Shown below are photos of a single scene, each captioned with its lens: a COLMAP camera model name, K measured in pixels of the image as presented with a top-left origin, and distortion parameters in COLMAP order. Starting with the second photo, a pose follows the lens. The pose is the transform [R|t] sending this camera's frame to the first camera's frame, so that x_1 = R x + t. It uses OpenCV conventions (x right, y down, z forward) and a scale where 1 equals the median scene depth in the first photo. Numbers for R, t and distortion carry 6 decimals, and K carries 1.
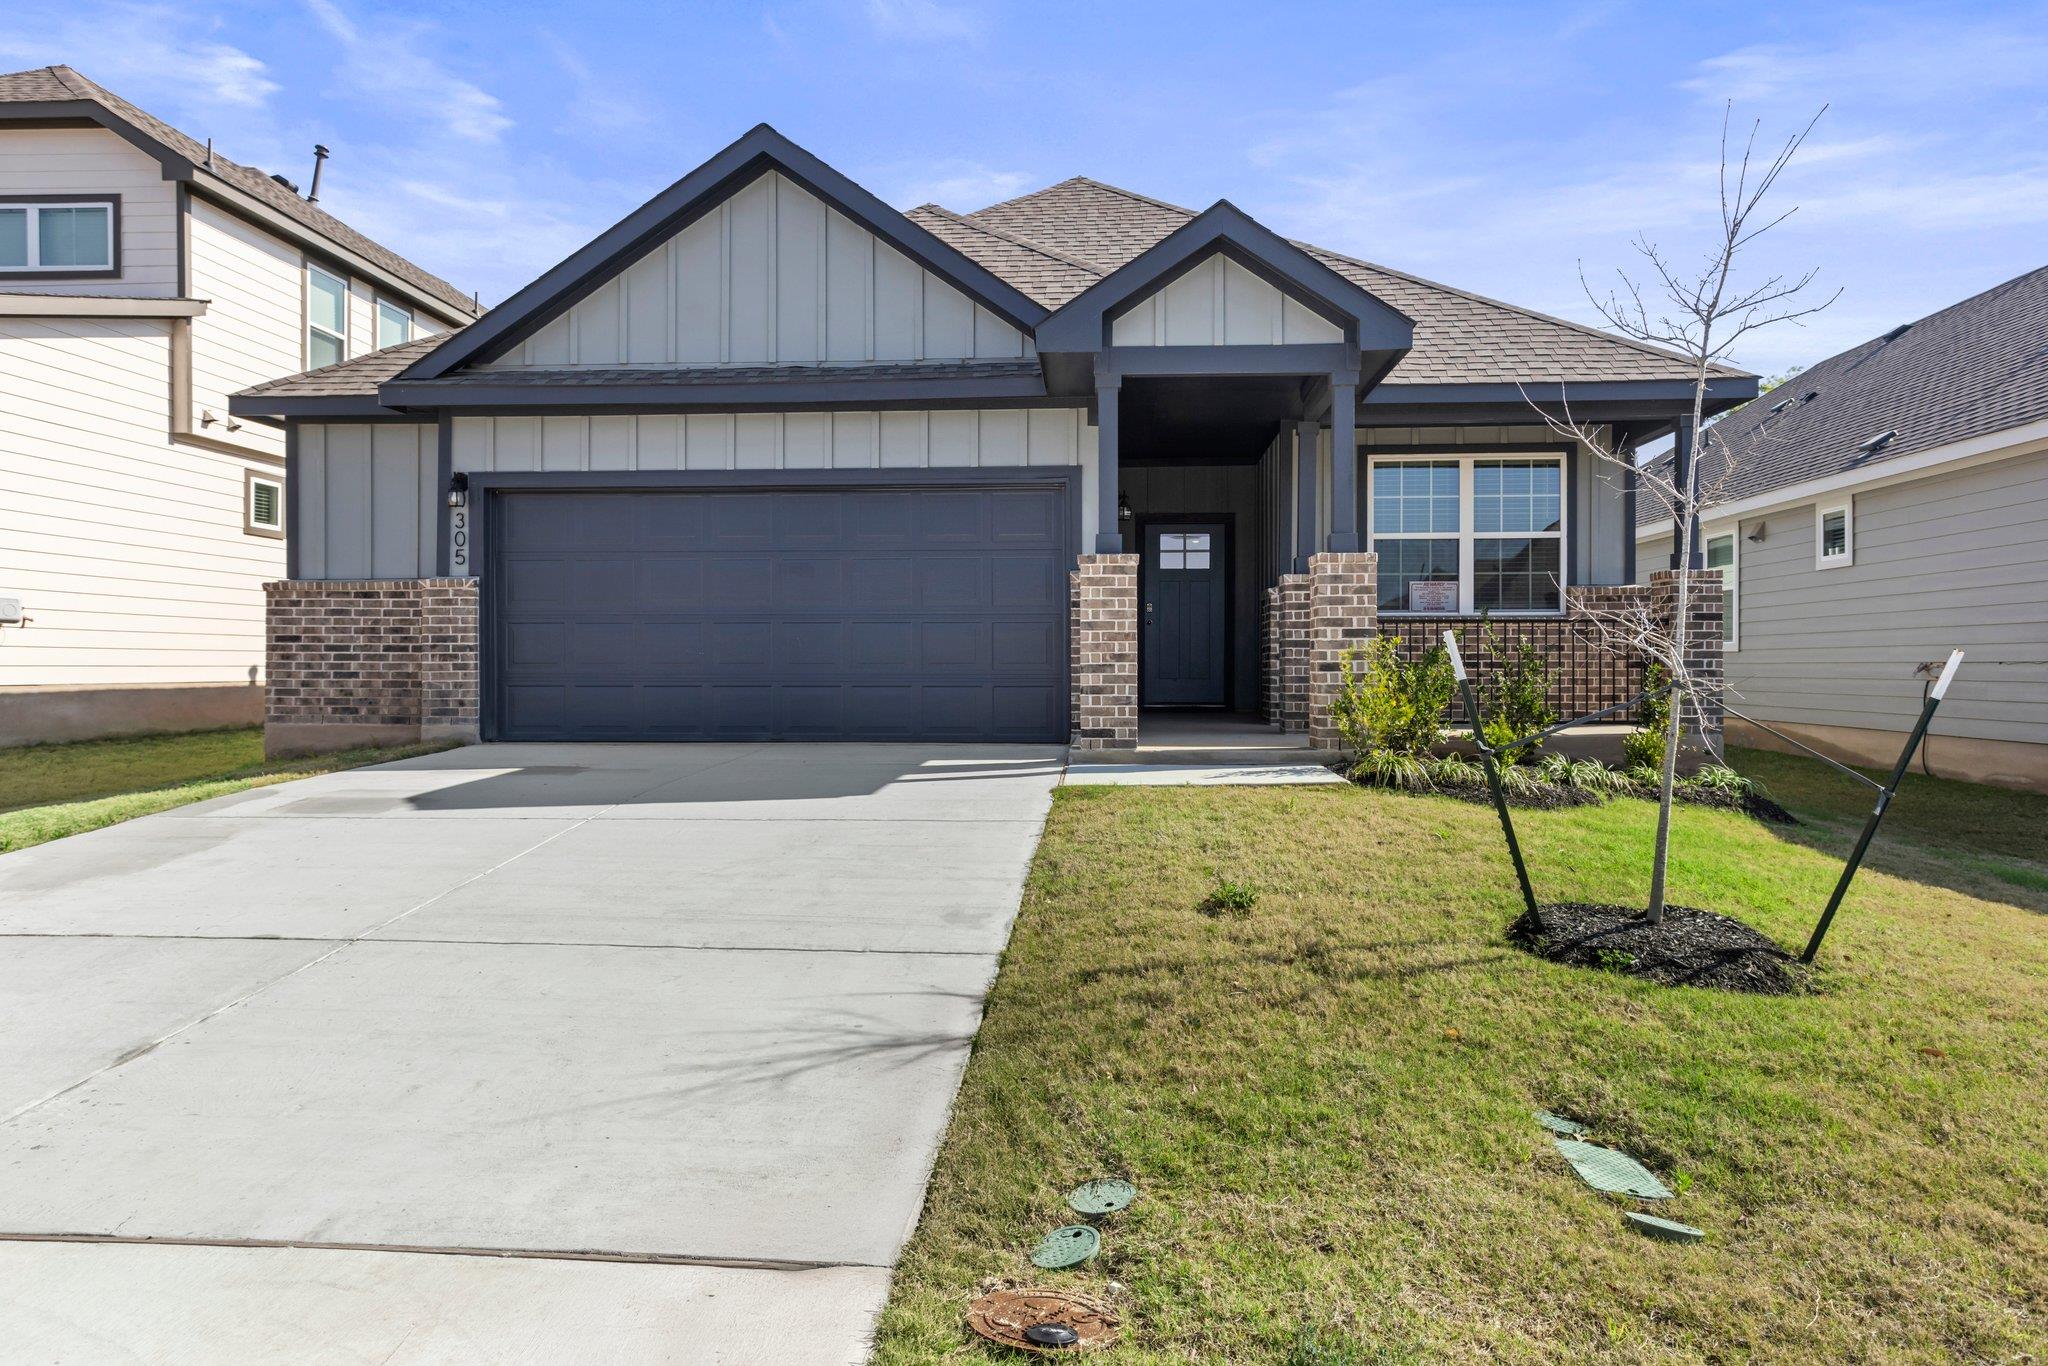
lens RADIAL K [[1382.6, 0, 1024.0], [0, 1382.6, 683.0], [0, 0, 1]] dist [0.017853, 0.001801]
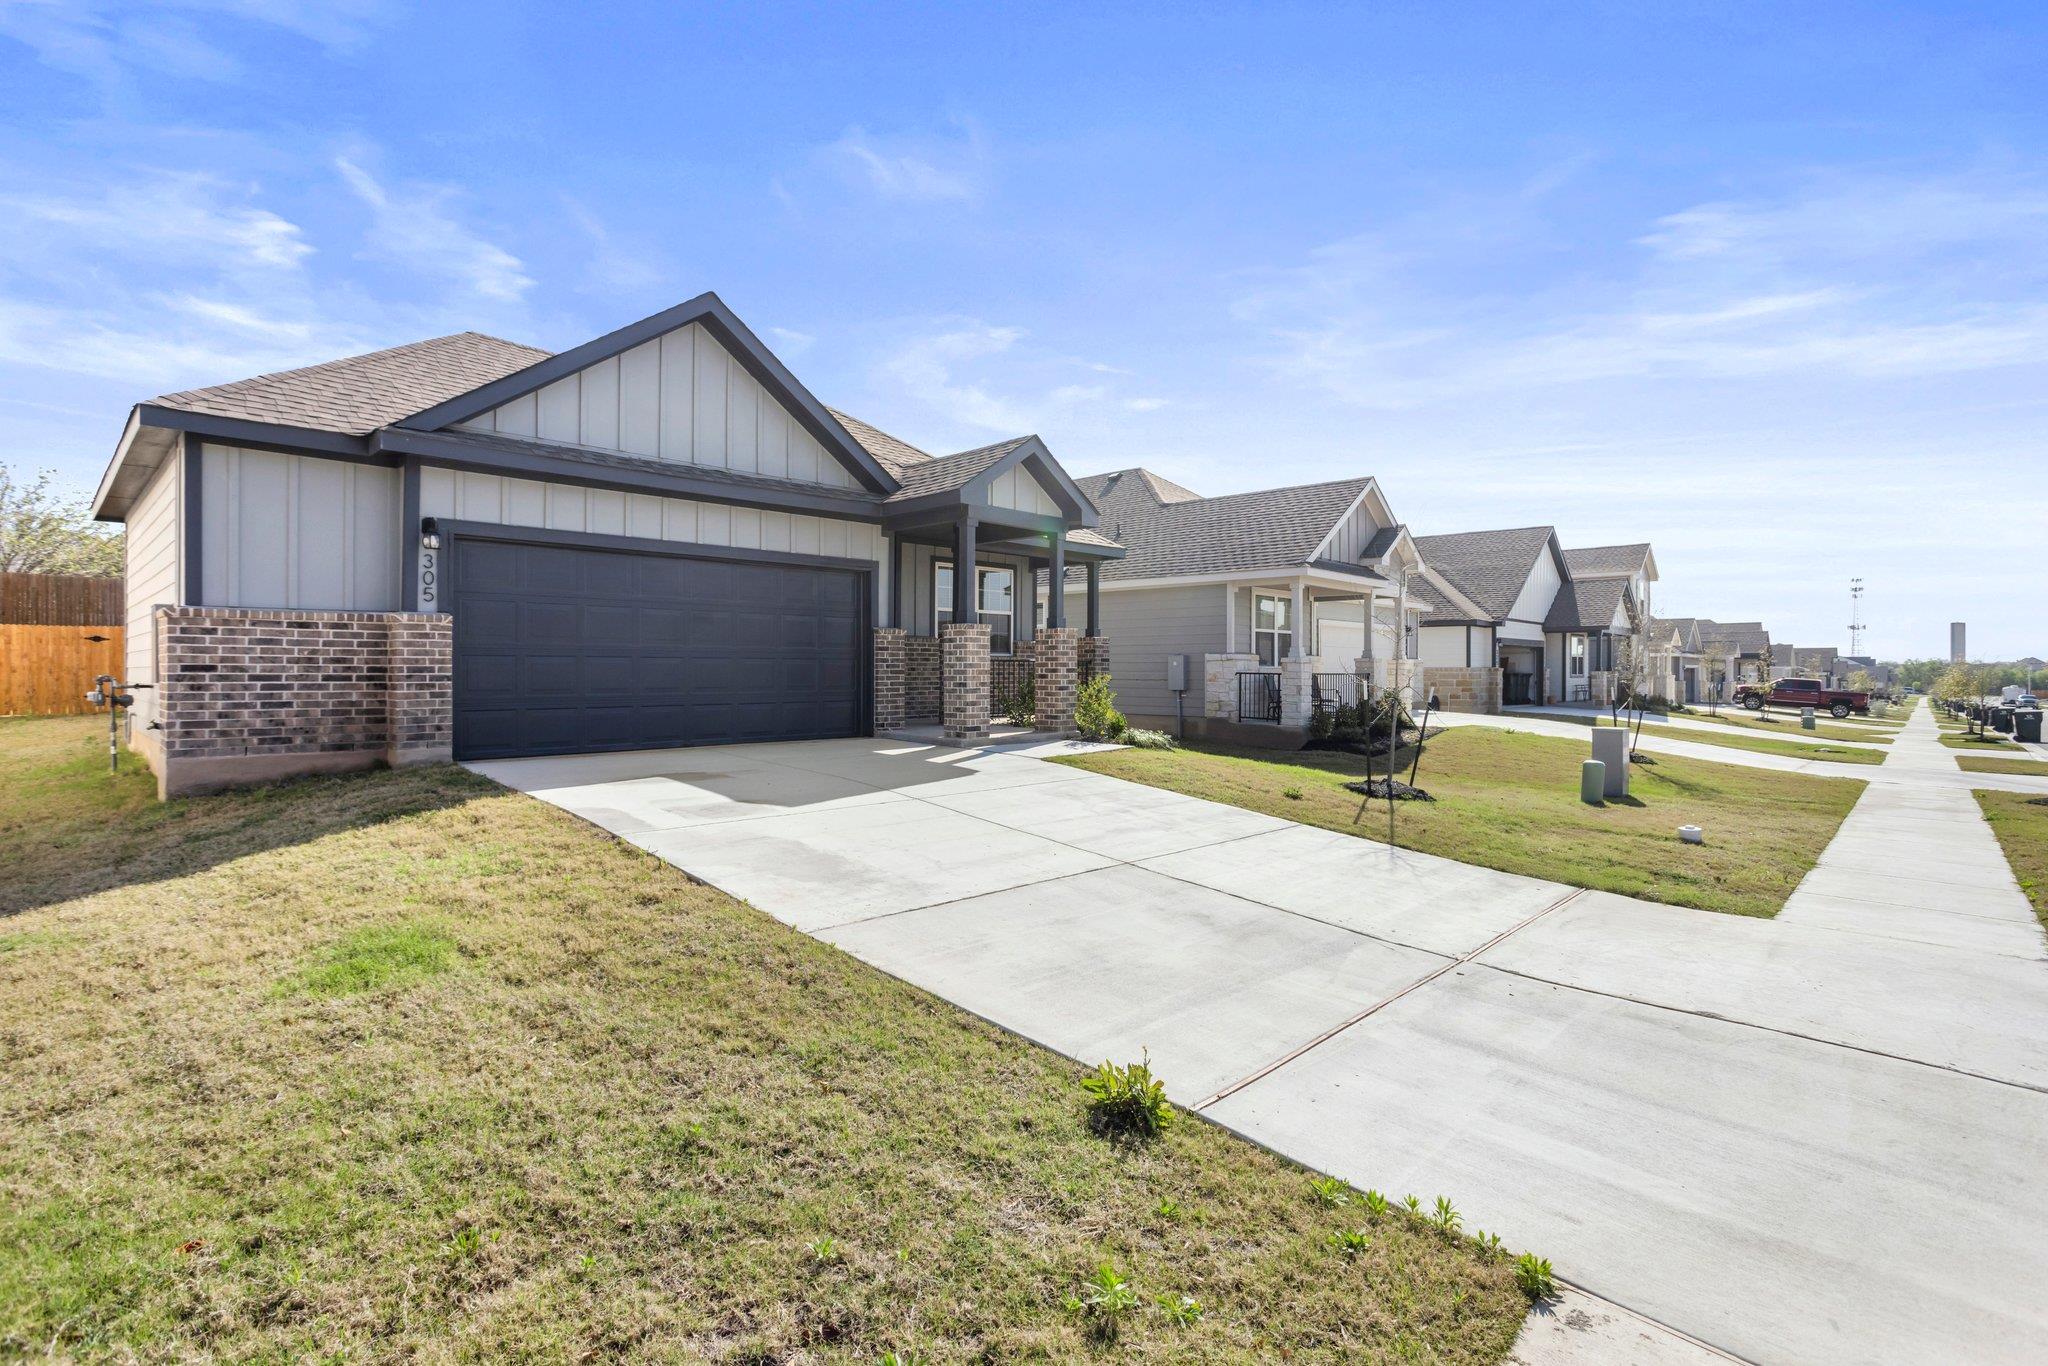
lens RADIAL K [[972.4, 0, 1030.9], [0, 972.4, 671.0], [0, 0, 1]] dist [-0.020538, 0.000516]
pose [[0.634152, -0.000652, 0.773208, -0.689267], [0.005528, 0.999978, -0.003691, -0.024947], [-0.773189, 0.006615, 0.634142, 0.149430]]
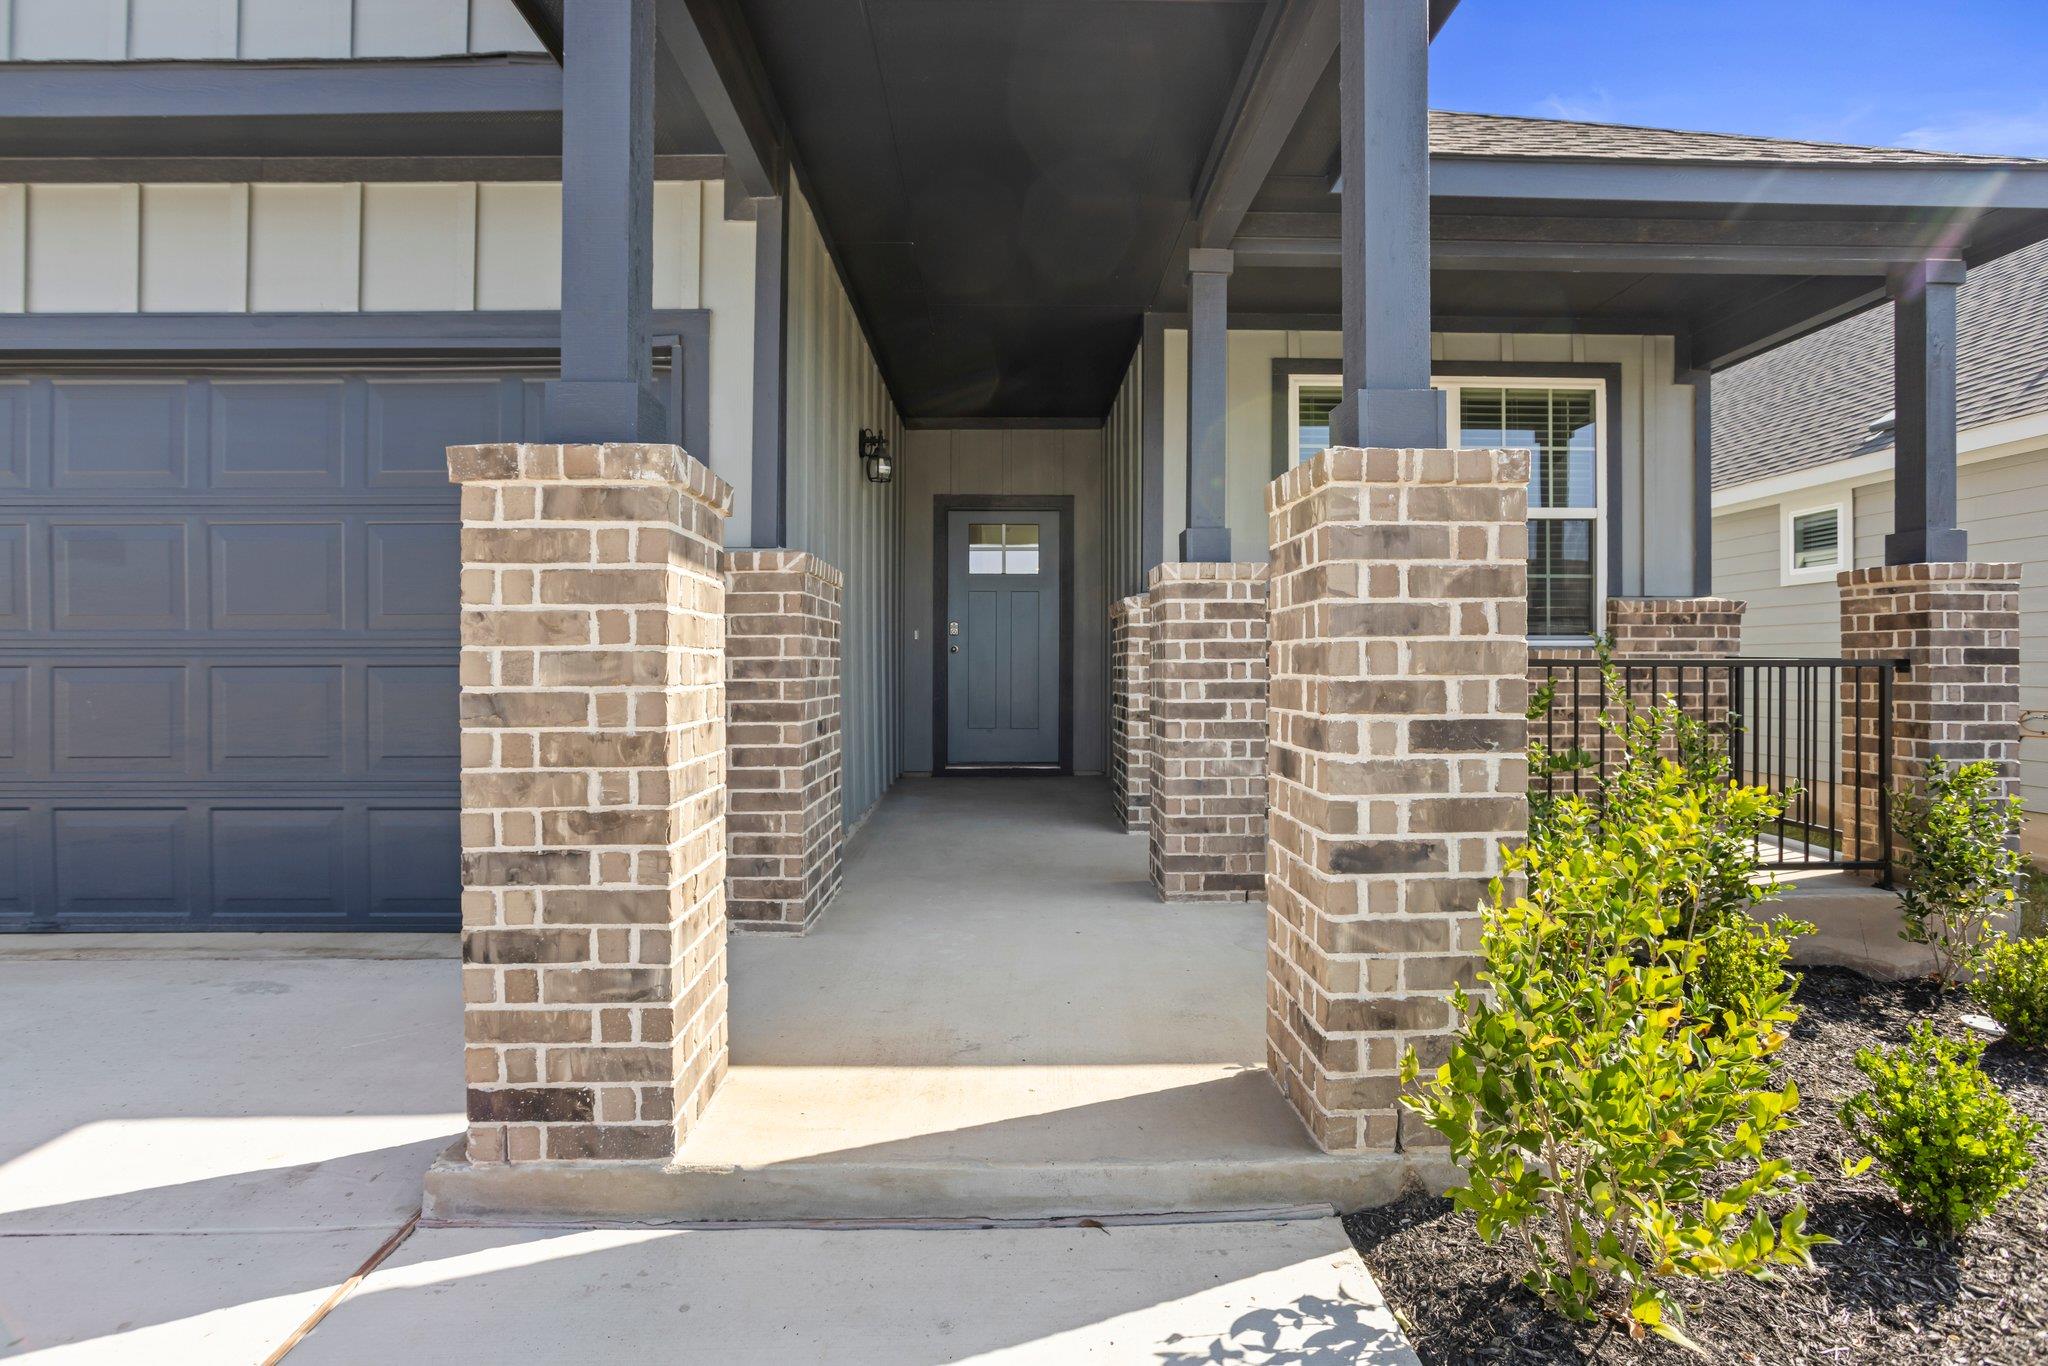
lens RADIAL K [[972.4, 0, 1030.9], [0, 972.4, 671.0], [0, 0, 1]] dist [-0.020538, 0.000516]
pose [[0.995779, -0.000888, 0.091778, 0.110951], [0.001483, 0.999978, -0.006410, -0.039190], [-0.091770, 0.006519, 0.995759, 0.663522]]
